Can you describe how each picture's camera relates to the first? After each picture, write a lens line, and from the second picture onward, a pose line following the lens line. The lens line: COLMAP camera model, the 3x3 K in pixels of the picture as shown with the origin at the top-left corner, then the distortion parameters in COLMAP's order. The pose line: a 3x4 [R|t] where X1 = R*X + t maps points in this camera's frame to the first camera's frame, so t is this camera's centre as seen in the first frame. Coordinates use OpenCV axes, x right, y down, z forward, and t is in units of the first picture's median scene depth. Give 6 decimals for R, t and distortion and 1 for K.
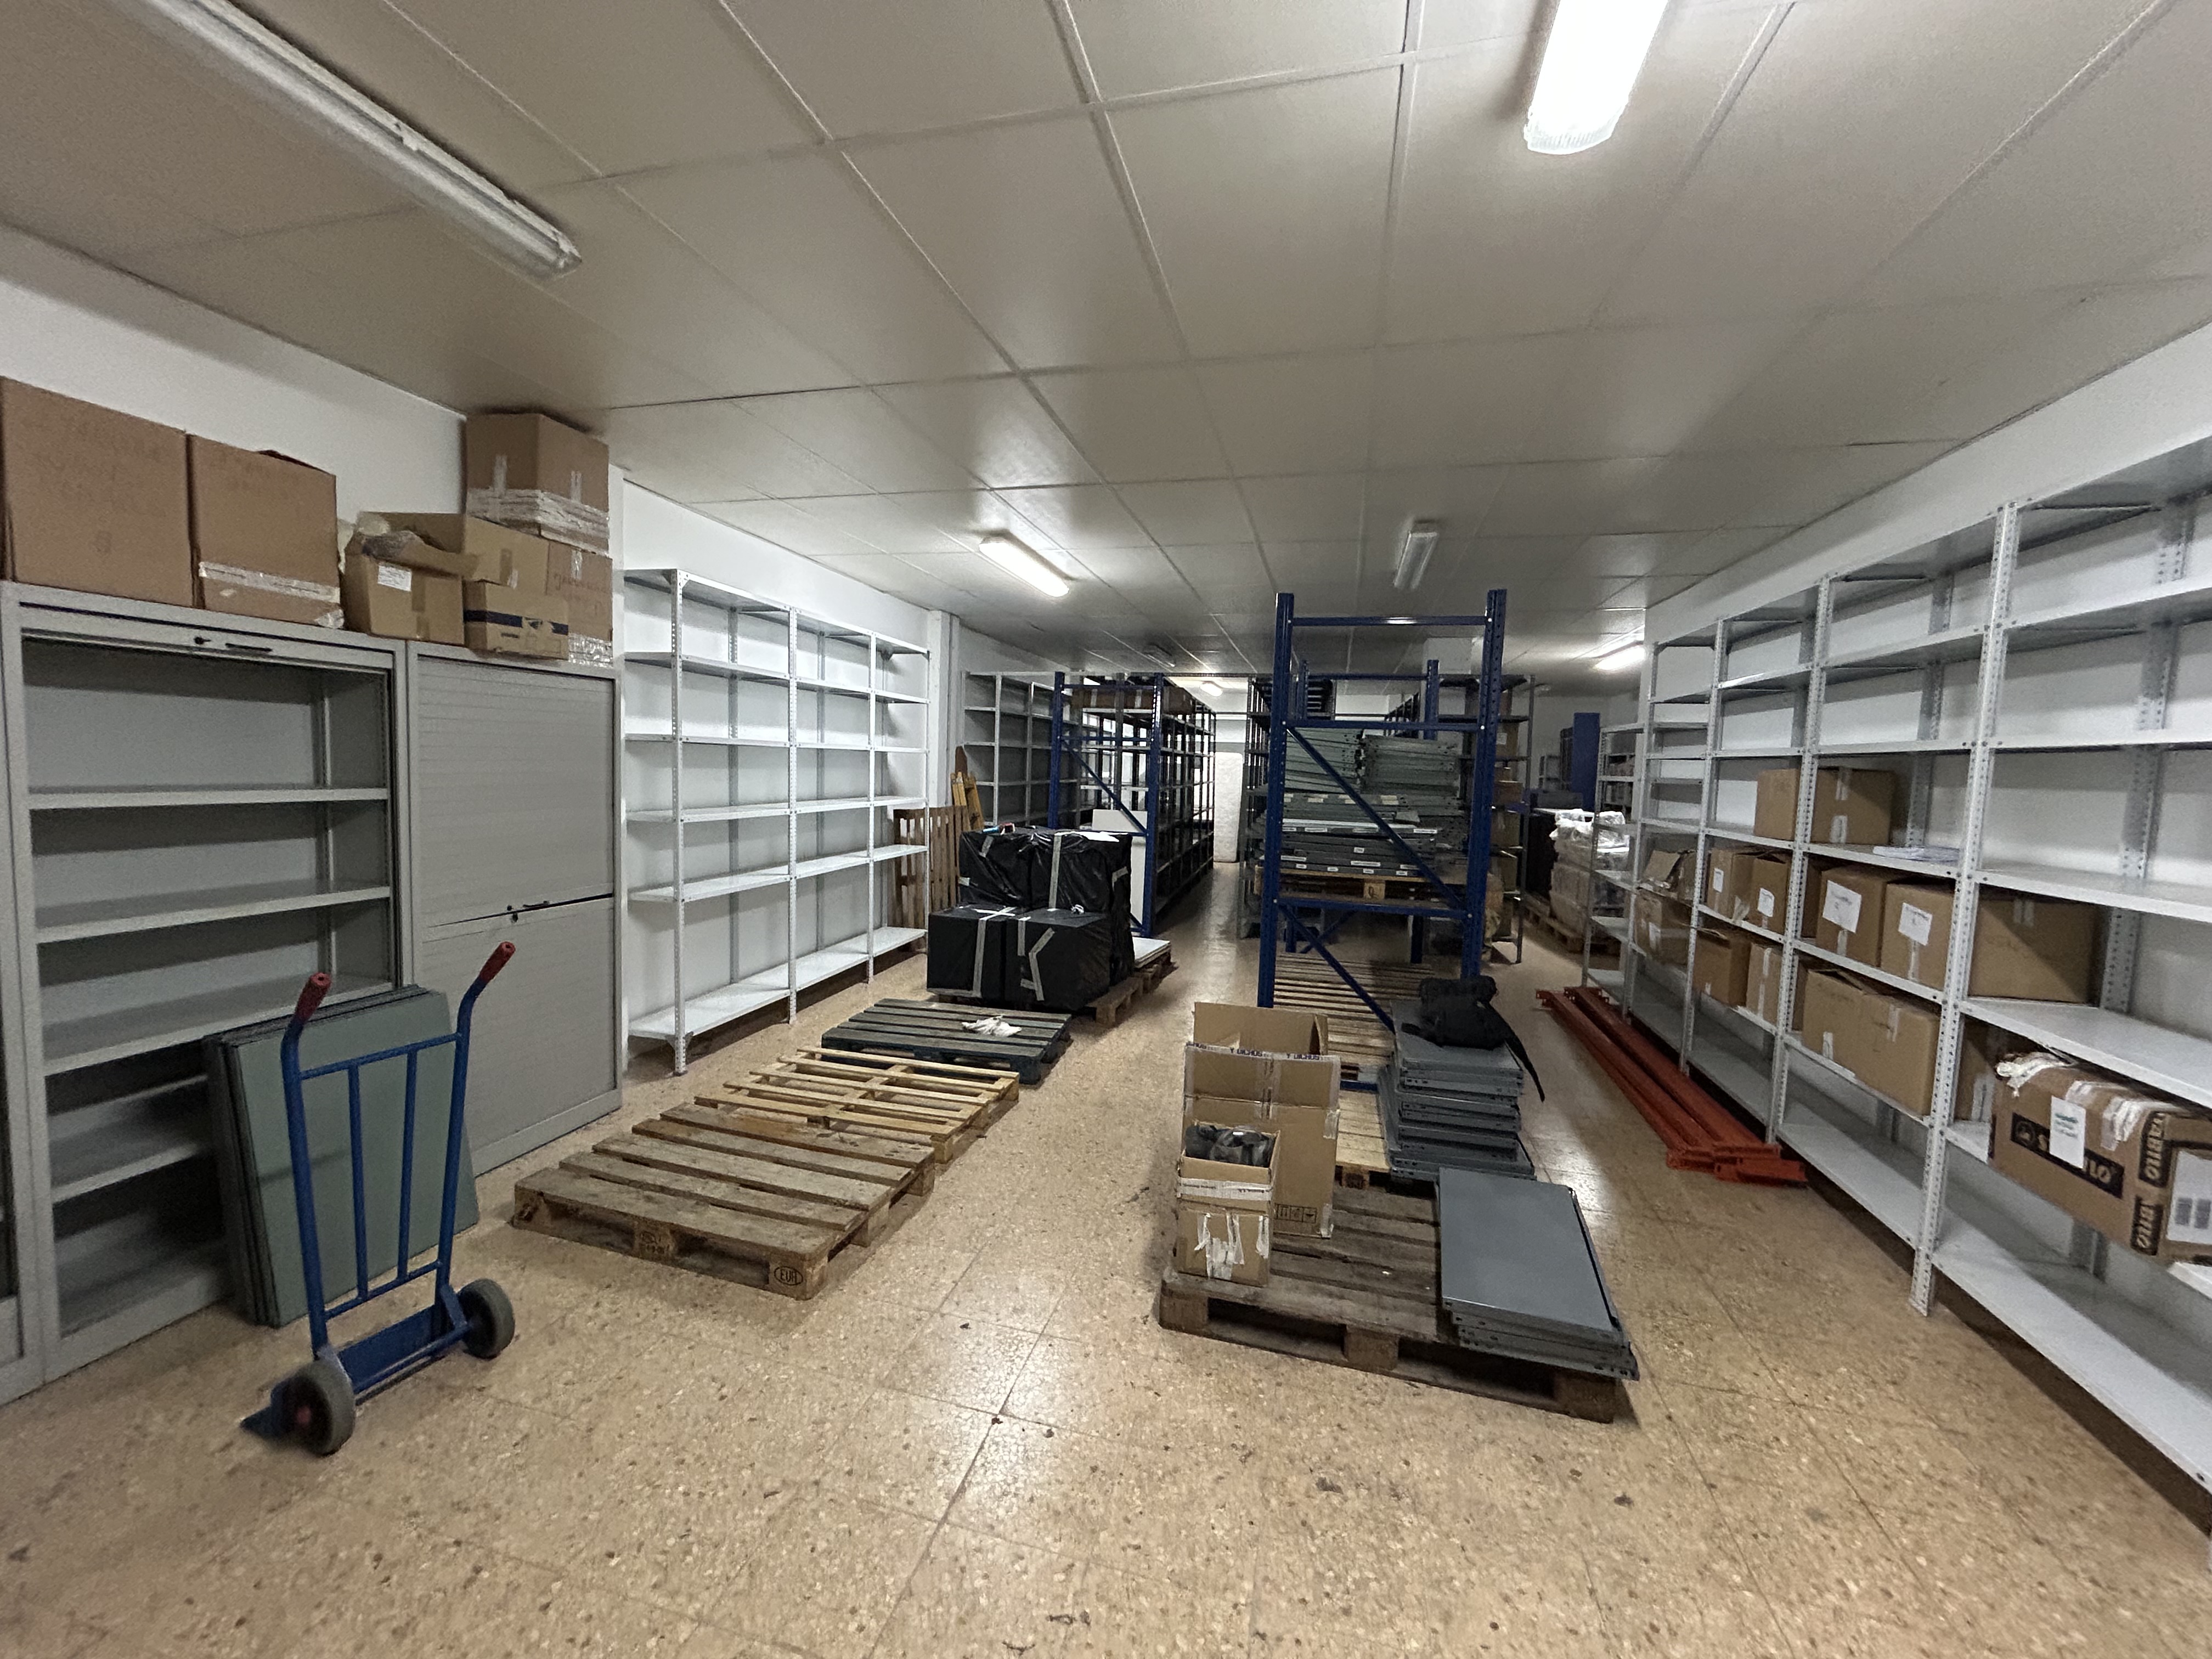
lens RADIAL K [[887.2, 0, 1101.6], [0, 887.2, 824.2], [0, 0, 1]] dist [-0.001829, 0.000293]
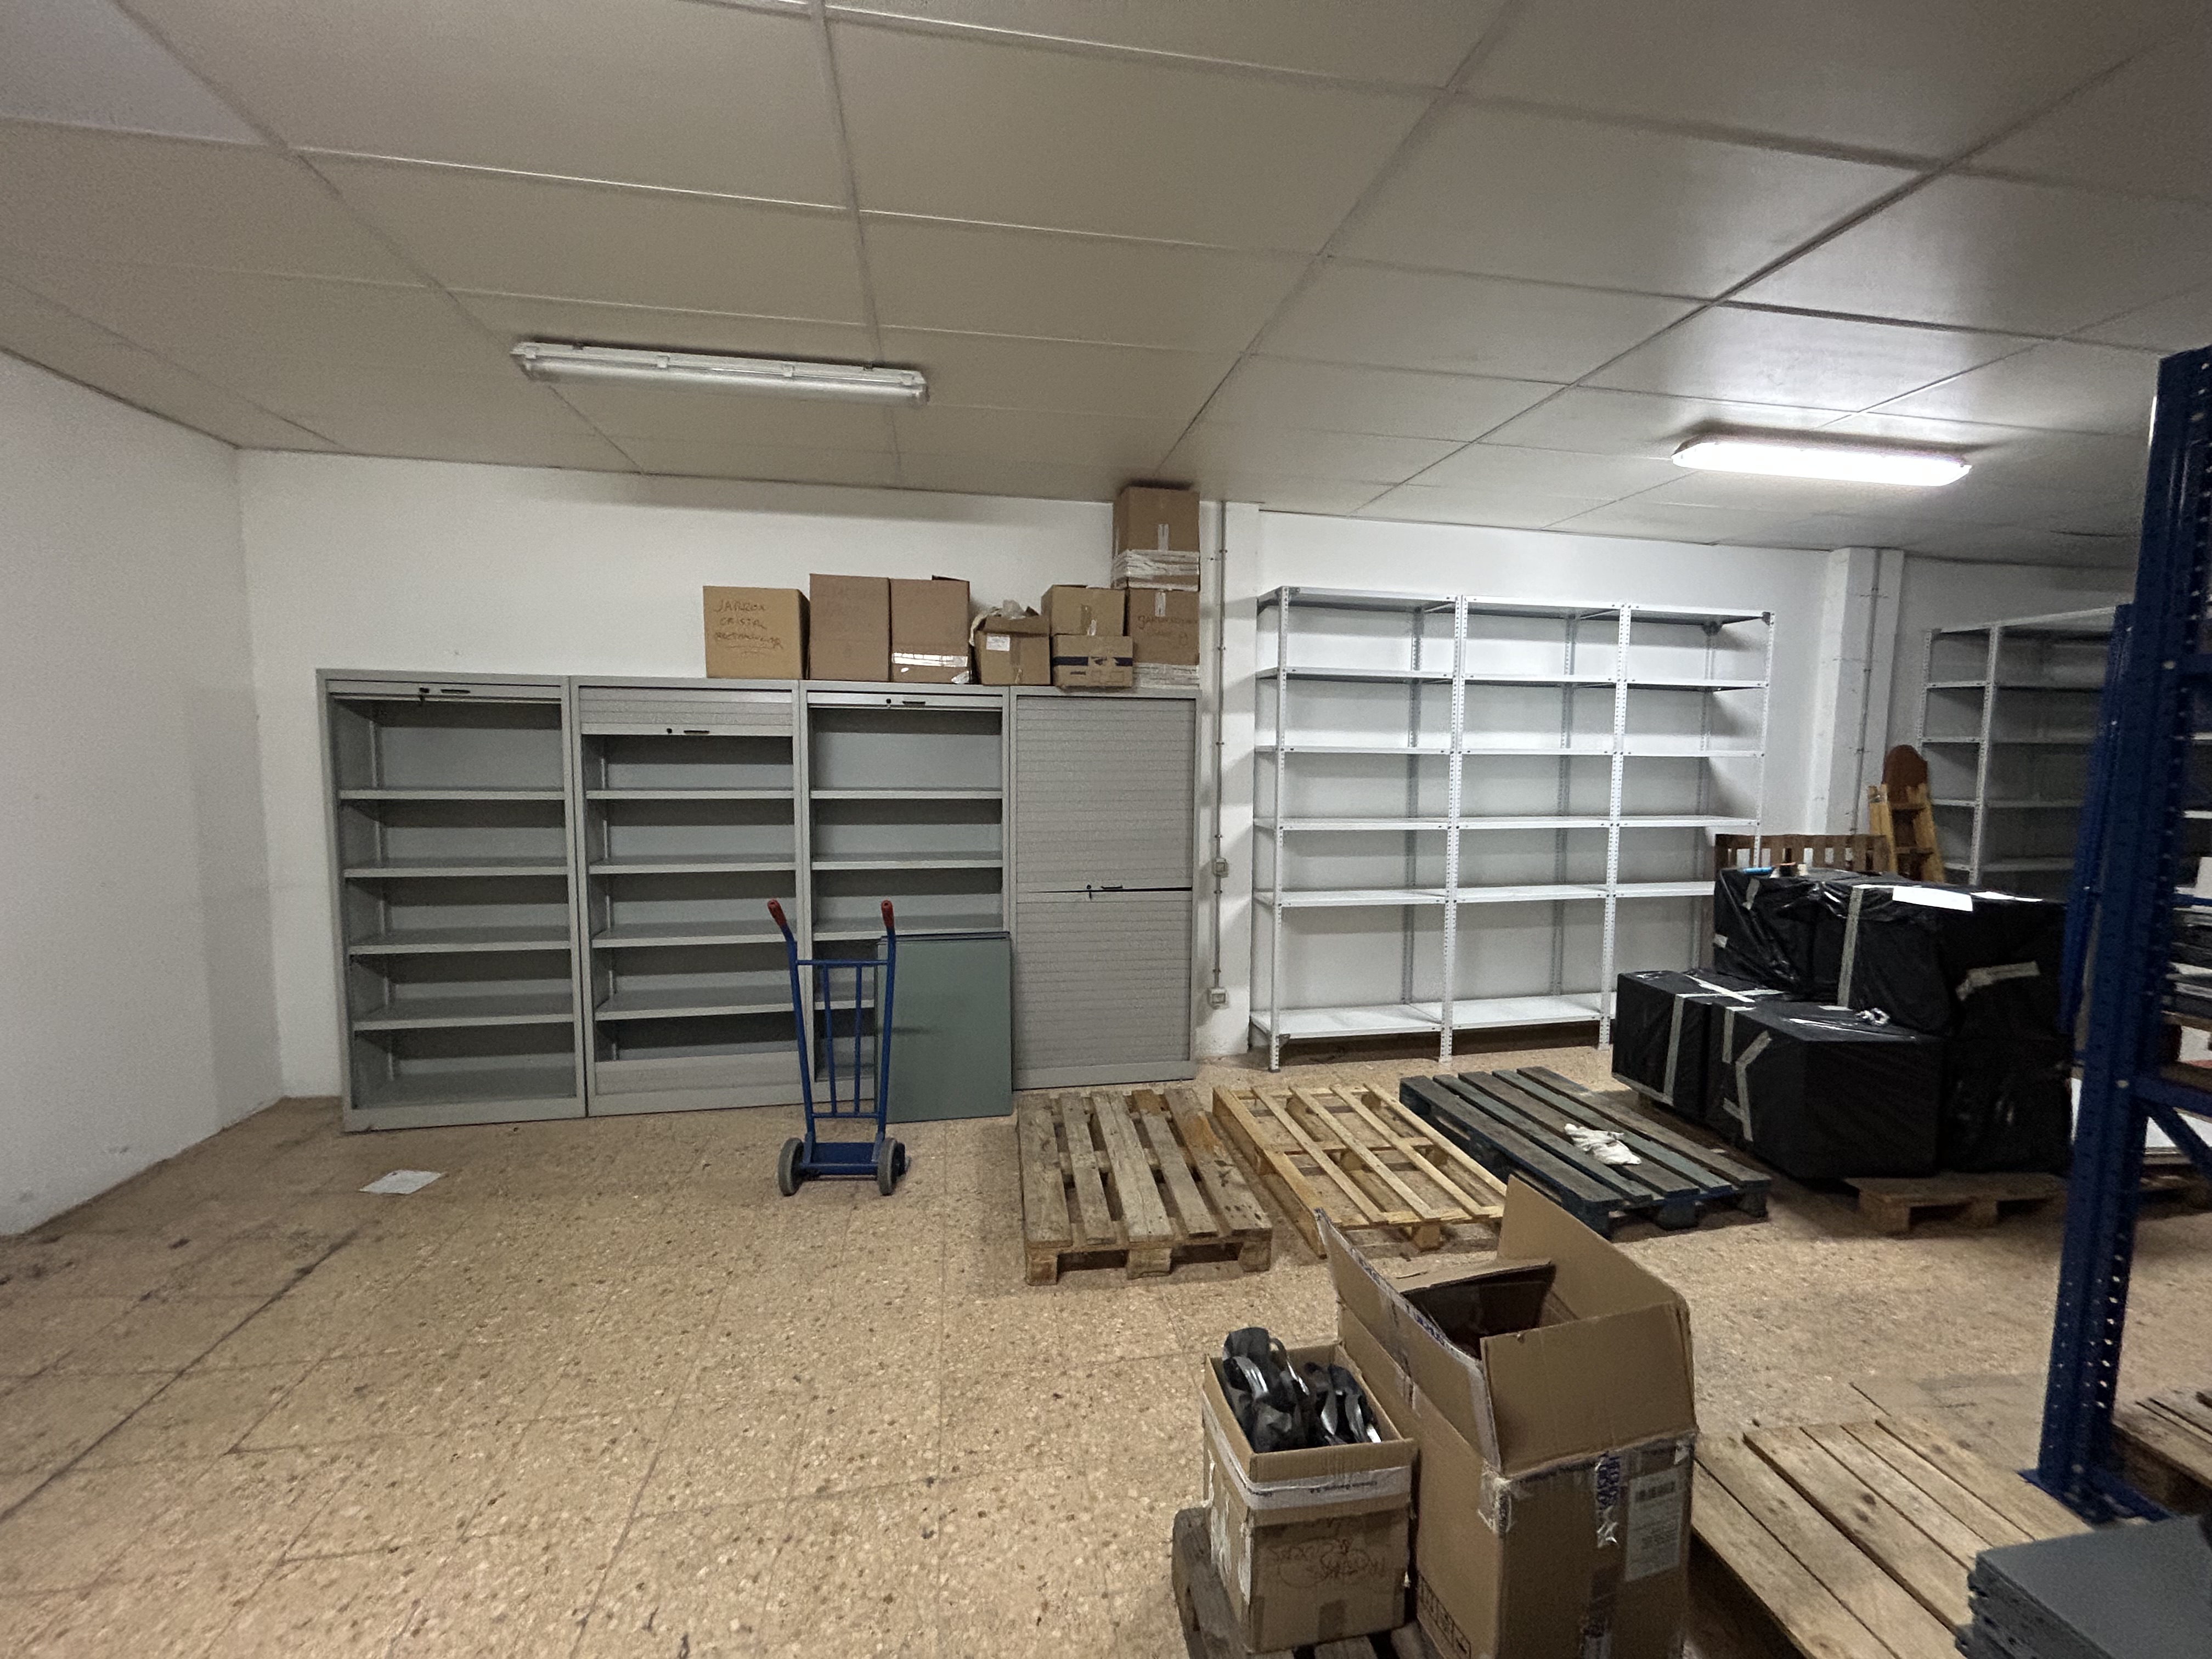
lens RADIAL K [[887.2, 0, 1103.1], [0, 887.2, 825.8], [0, 0, 1]] dist [-0.001829, 0.000293]
pose [[0.416862, 0.046460, -0.907781, 0.457165], [-0.057694, 0.998032, 0.024585, -0.024090], [0.907137, 0.042125, 0.418722, 0.450872]]
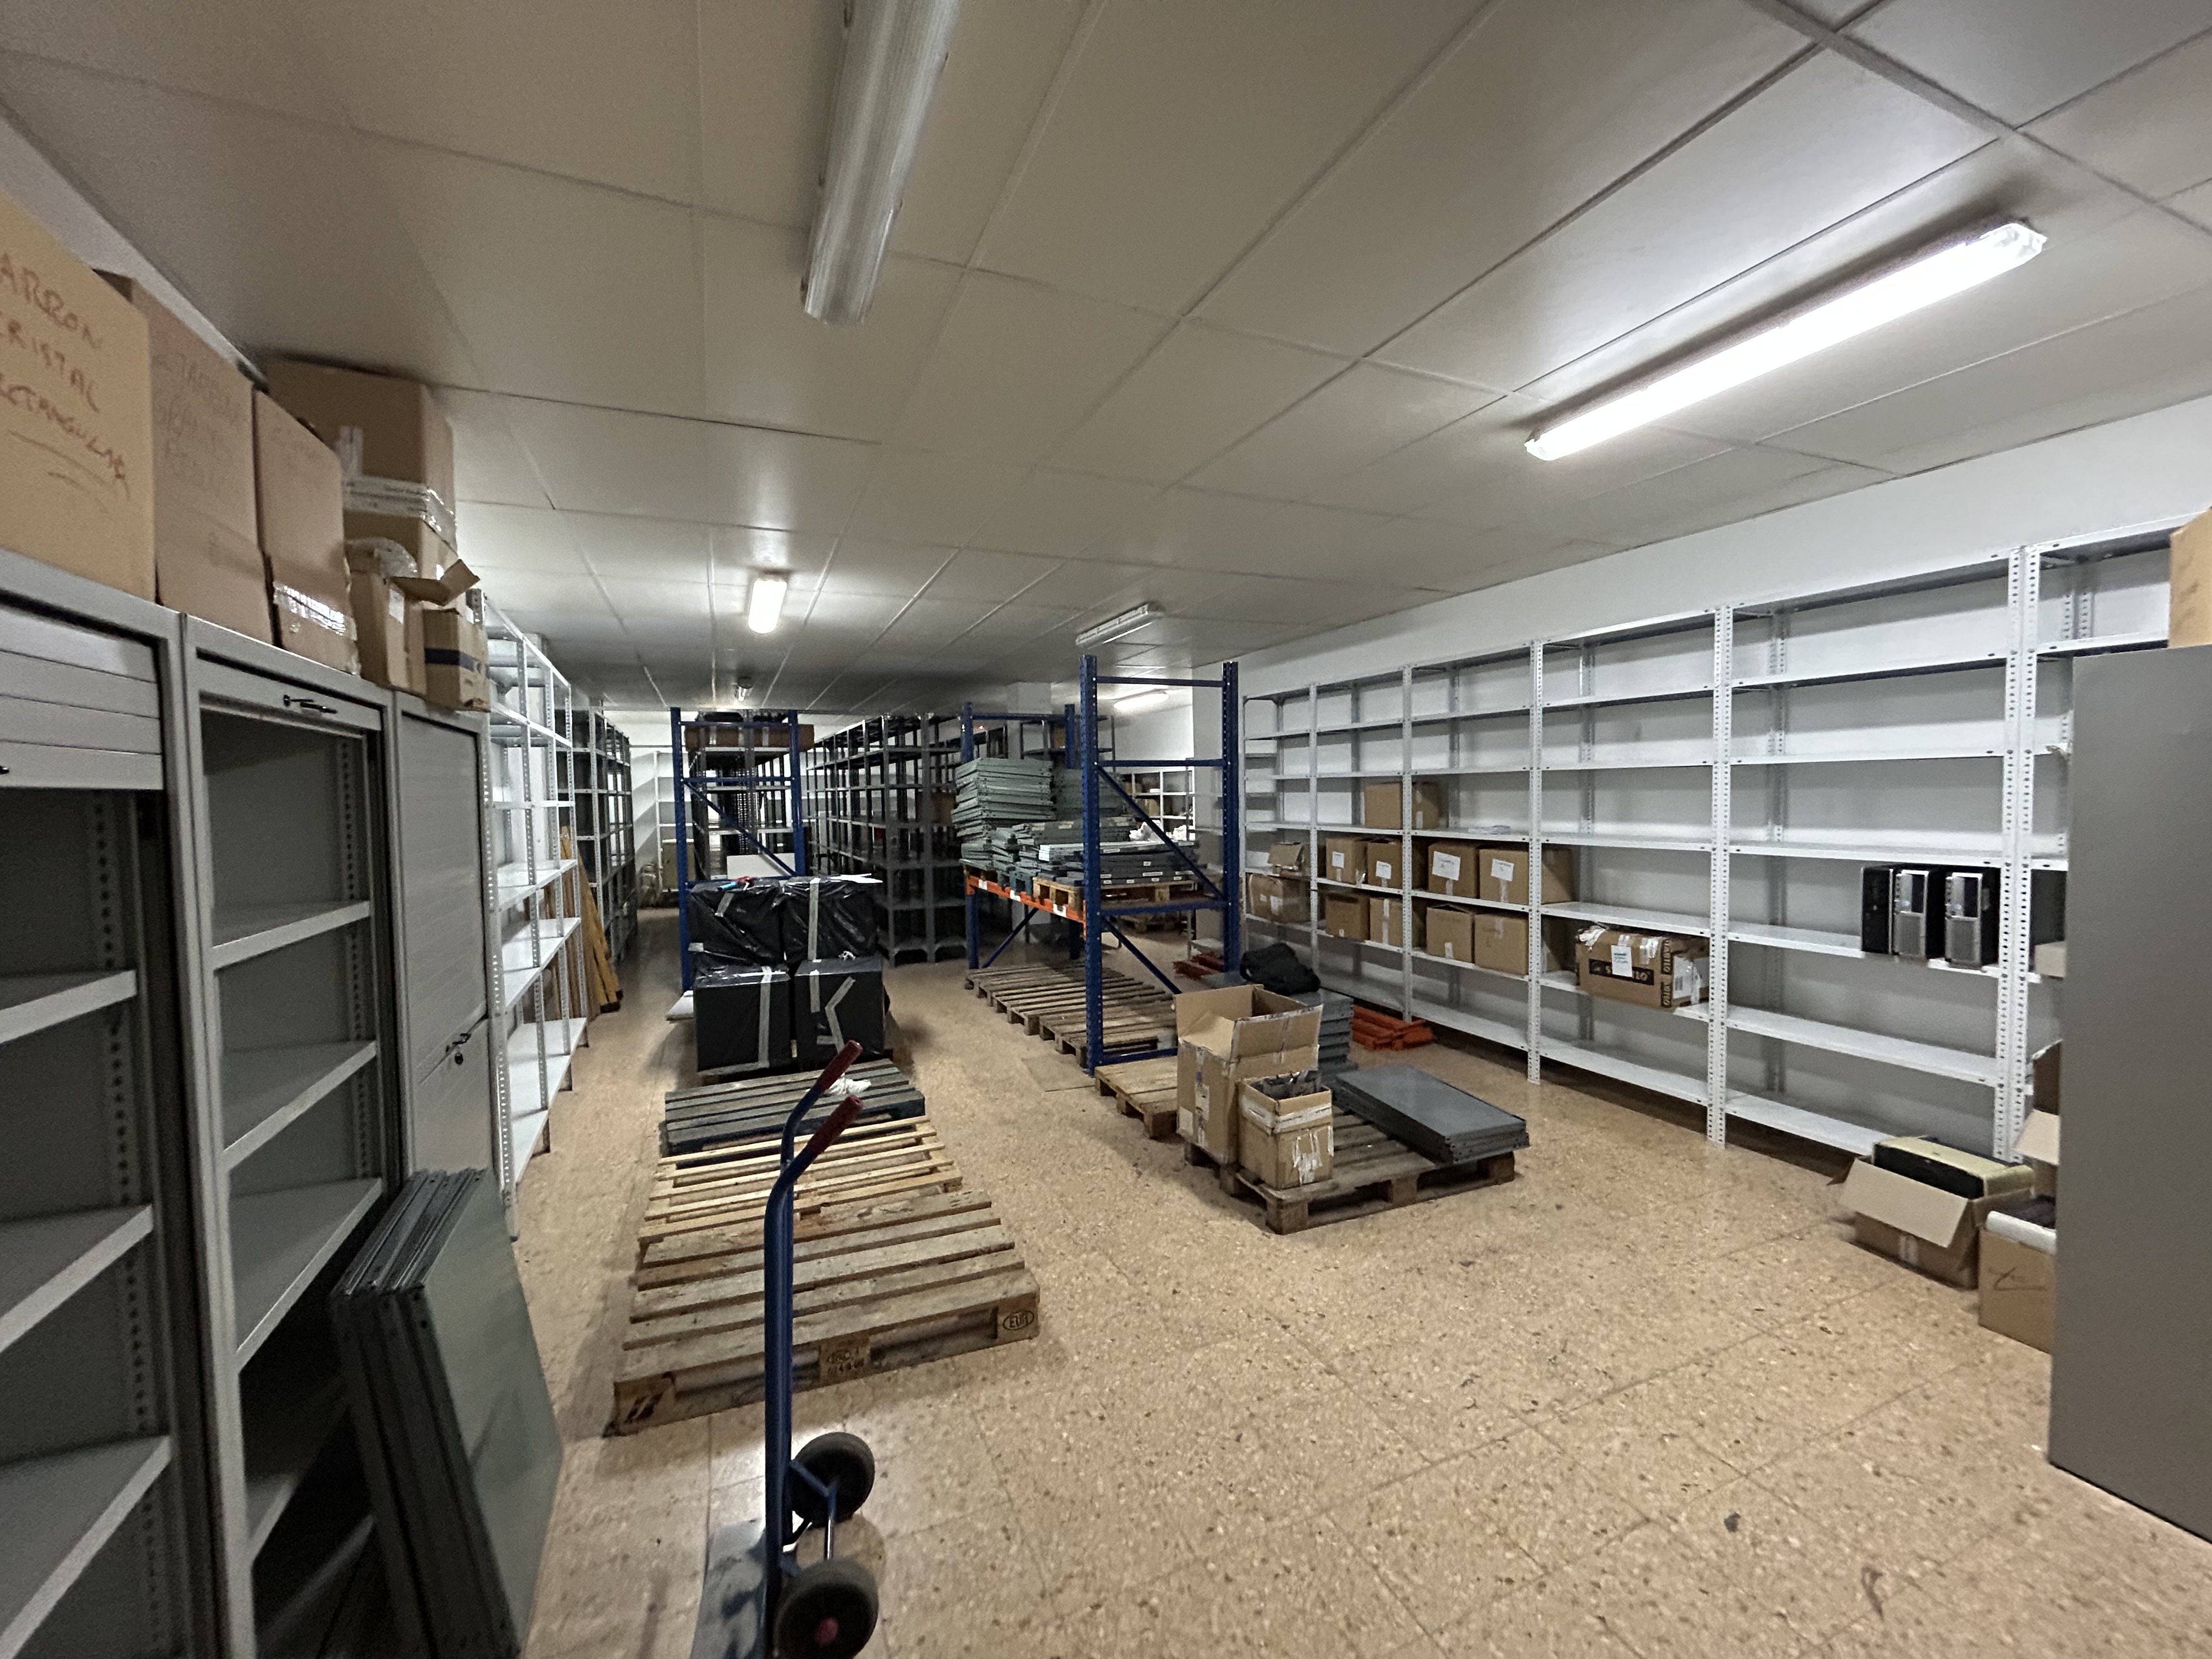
lens RADIAL K [[887.2, 0, 1101.8], [0, 887.2, 824.5], [0, 0, 1]] dist [-0.001829, 0.000293]
pose [[0.784278, -0.070686, 0.616369, -0.636137], [0.087746, 0.996139, 0.002588, -0.042062], [-0.614173, 0.052054, 0.787453, 0.074244]]
